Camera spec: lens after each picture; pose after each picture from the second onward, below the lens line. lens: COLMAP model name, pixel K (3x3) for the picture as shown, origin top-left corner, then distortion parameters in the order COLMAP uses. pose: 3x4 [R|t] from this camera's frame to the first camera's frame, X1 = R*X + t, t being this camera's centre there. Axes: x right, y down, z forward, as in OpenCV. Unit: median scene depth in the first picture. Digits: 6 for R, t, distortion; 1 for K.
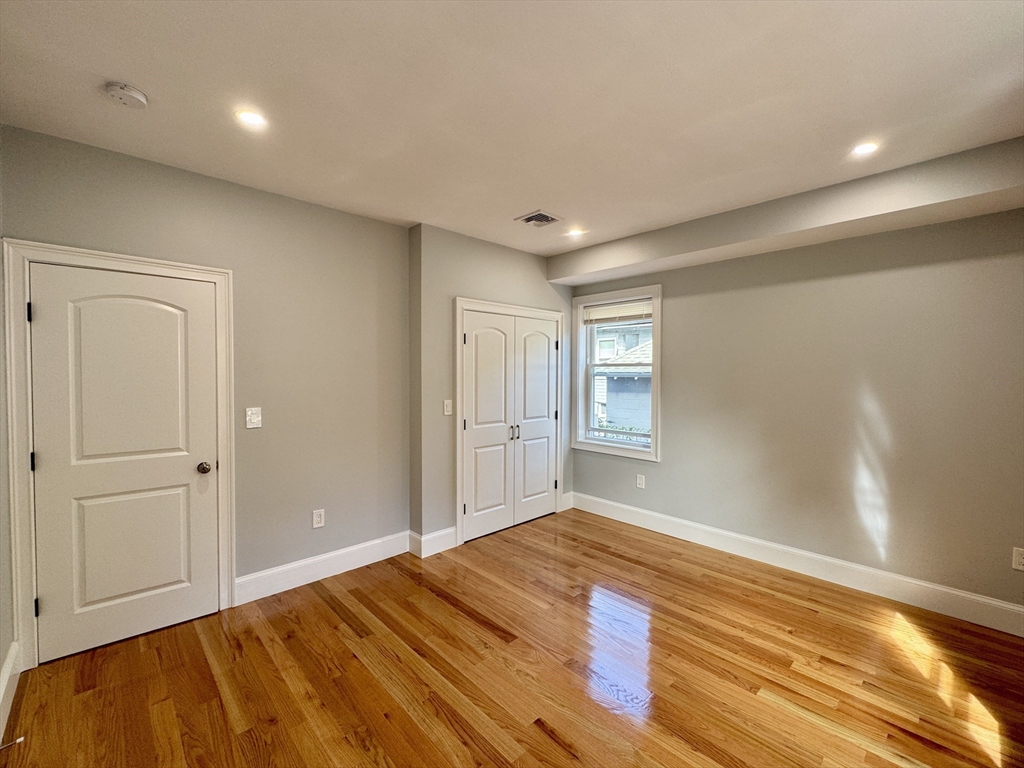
lens RADIAL K [[440.5, 0, 516.3], [0, 440.5, 386.4], [0, 0, 1]] dist [-0.004307, -0.000728]
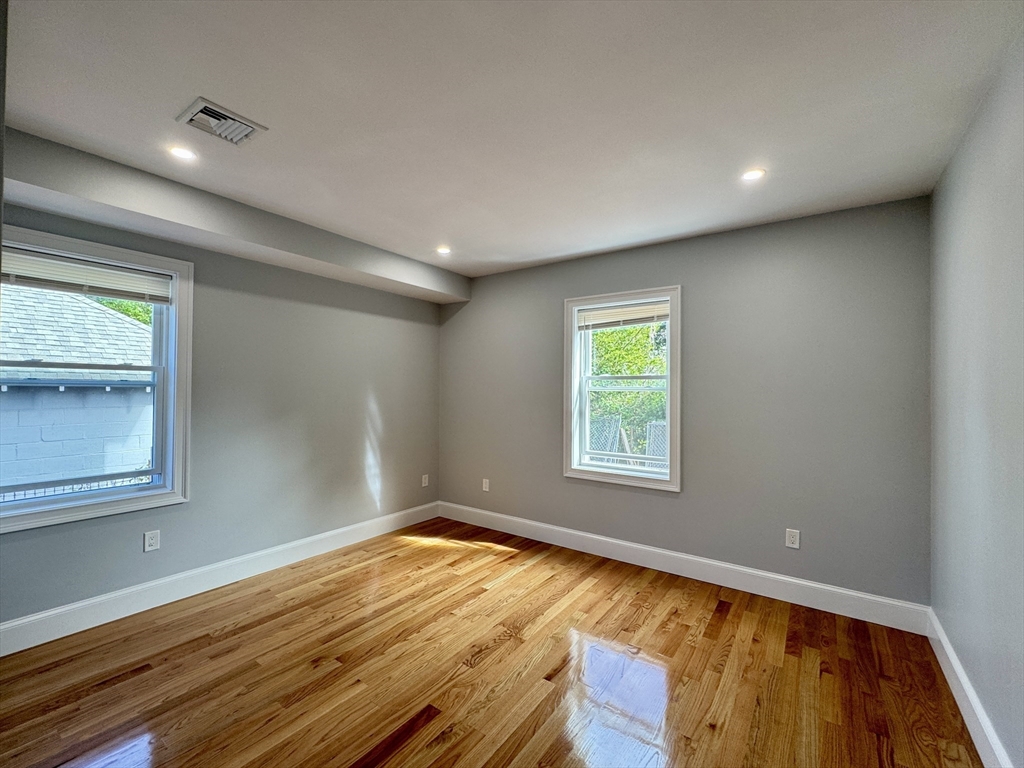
lens RADIAL K [[440.5, 0, 514.0], [0, 440.5, 386.1], [0, 0, 1]] dist [-0.004307, -0.000728]
pose [[-0.200370, -0.003268, 0.979715, -0.660741], [0.016155, 0.999847, 0.006639, -0.022592], [-0.979587, 0.017157, -0.200287, 0.793700]]
